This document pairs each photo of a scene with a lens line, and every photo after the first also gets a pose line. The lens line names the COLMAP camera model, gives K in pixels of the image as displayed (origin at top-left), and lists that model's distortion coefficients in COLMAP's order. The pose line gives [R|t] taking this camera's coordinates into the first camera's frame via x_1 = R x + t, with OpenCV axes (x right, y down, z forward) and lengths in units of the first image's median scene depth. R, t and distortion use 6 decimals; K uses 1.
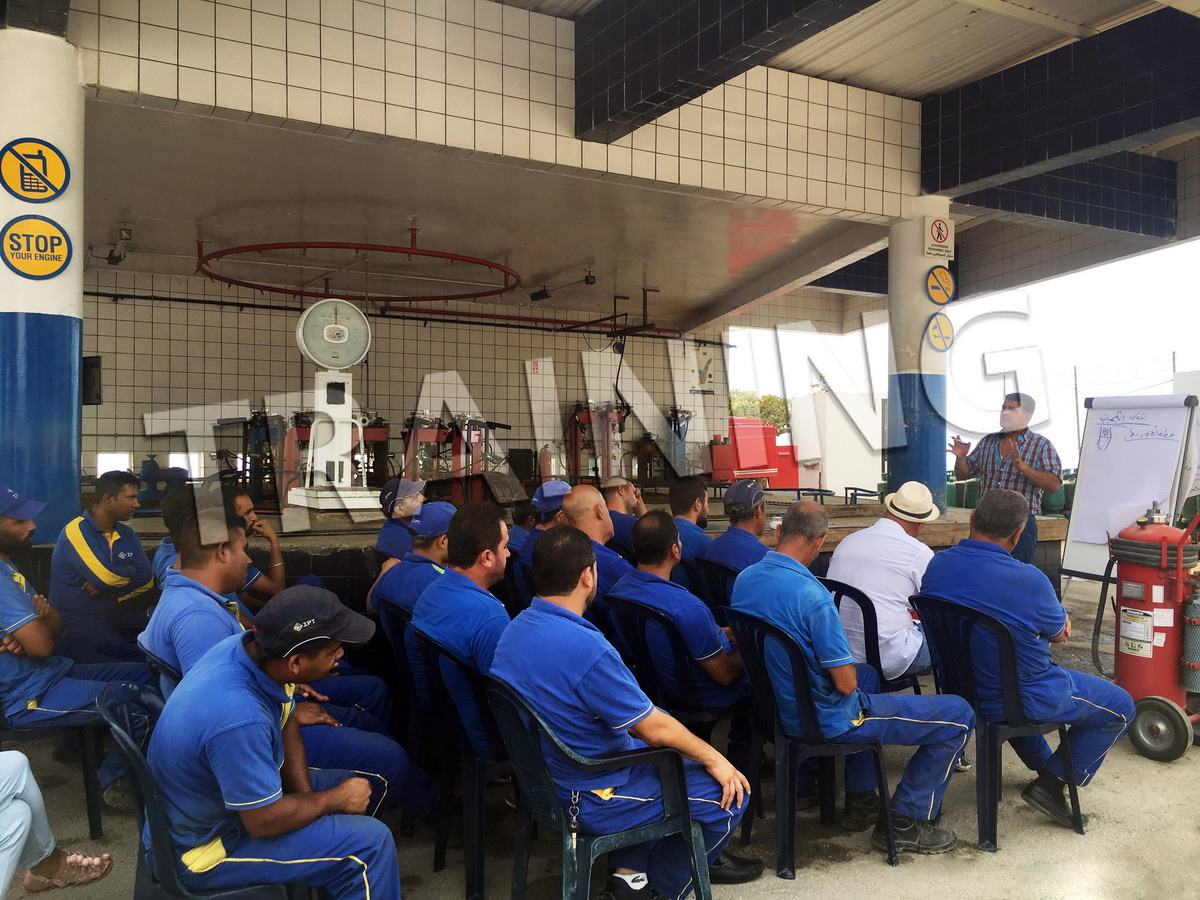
lens RADIAL K [[1005.1, 0, 600.0], [0, 1005.1, 450.0], [0, 0, 1]] dist [0.088903, -0.132450]
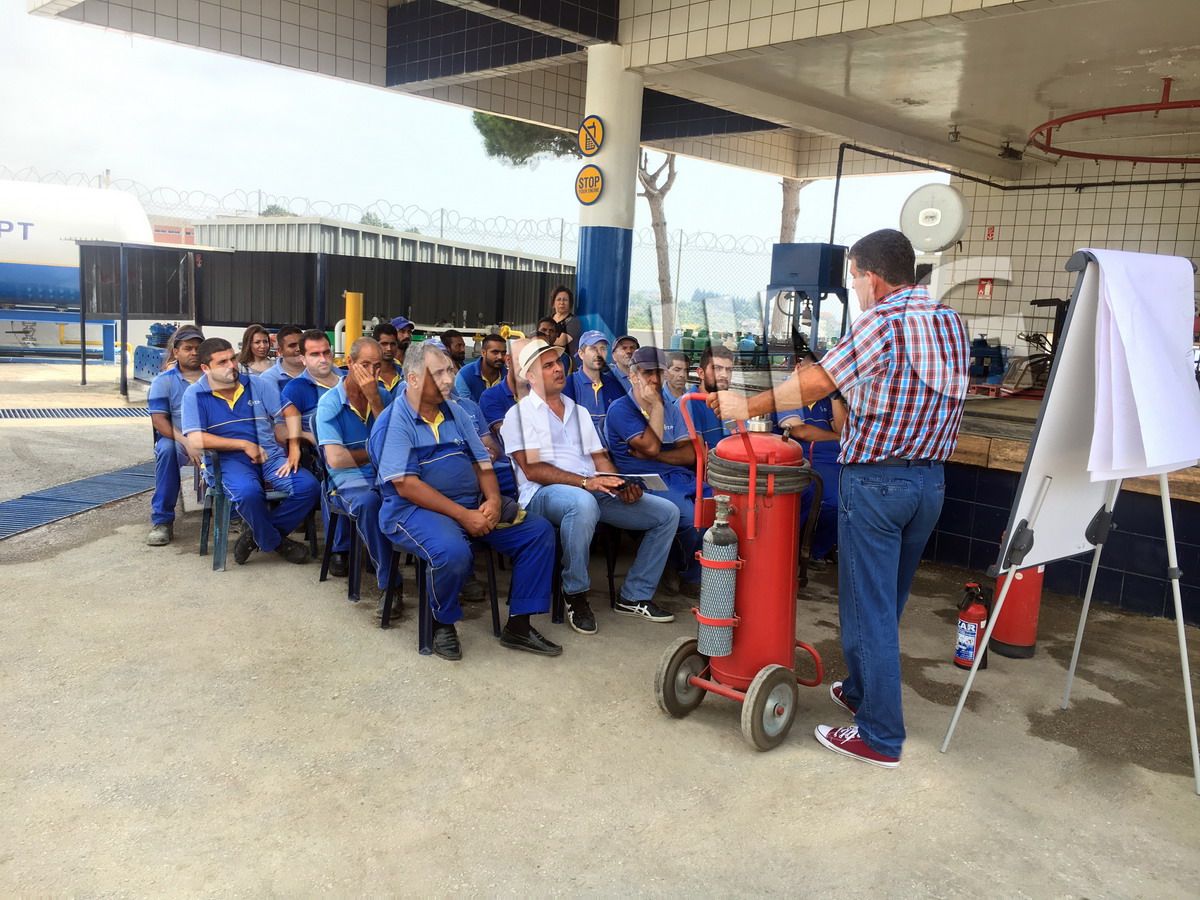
lens RADIAL K [[1005.1, 0, 600.0], [0, 1005.1, 450.0], [0, 0, 1]] dist [0.088903, -0.132450]
pose [[0.247624, 0.152641, -0.956757, 0.701073], [-0.054903, 0.988135, 0.143437, -0.008015], [0.967299, 0.017010, 0.253066, 0.404144]]
